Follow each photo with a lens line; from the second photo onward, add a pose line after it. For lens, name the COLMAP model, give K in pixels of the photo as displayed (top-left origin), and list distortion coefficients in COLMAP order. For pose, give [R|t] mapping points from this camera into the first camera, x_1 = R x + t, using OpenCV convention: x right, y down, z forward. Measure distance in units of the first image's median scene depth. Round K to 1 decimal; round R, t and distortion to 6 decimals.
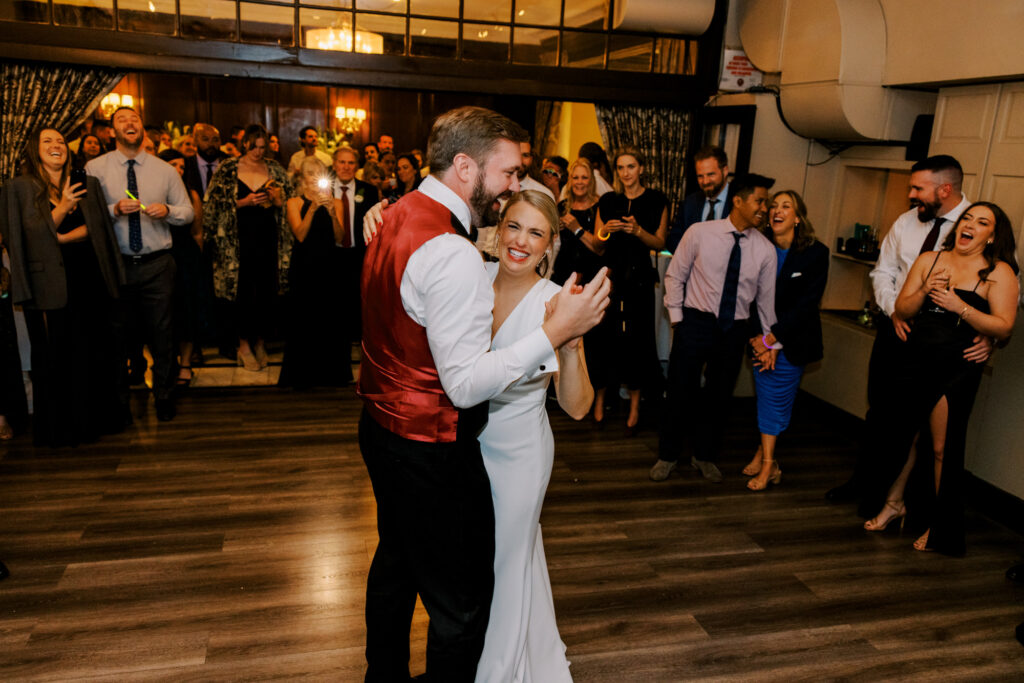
lens RADIAL K [[776.6, 0, 510.6], [0, 776.6, 342.3], [0, 0, 1]] dist [-0.011396, 0.001992]
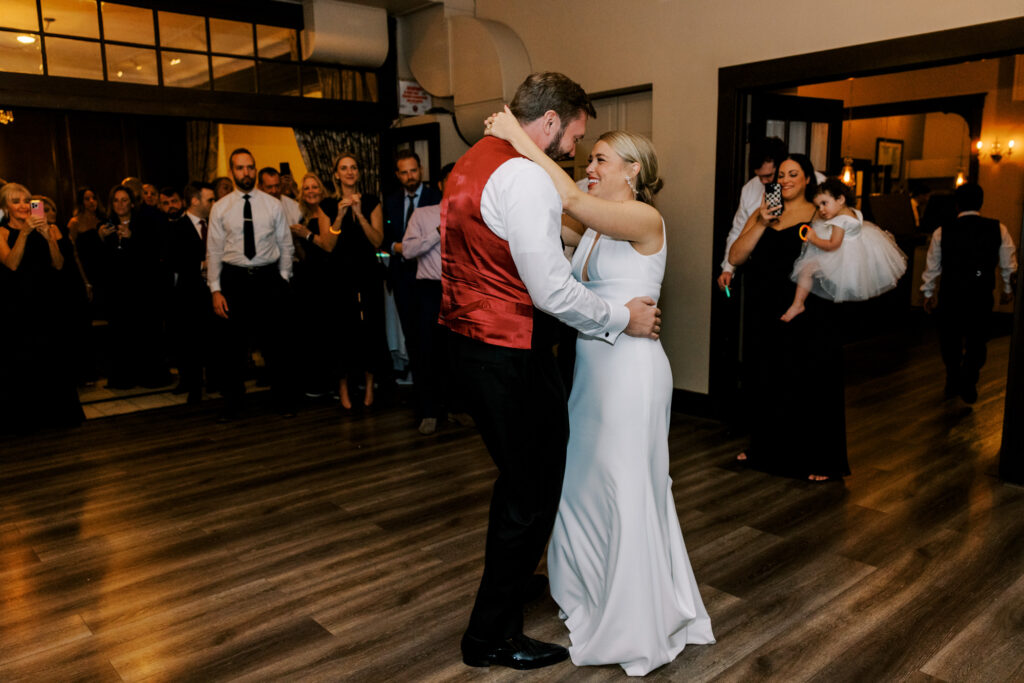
lens RADIAL K [[776.6, 0, 514.1], [0, 776.6, 340.4], [0, 0, 1]] dist [-0.011396, 0.001992]
pose [[0.883834, -0.137136, 0.447248, -0.149597], [0.173820, 0.983889, -0.041813, 0.087283], [-0.434308, 0.114696, 0.893432, -0.074036]]
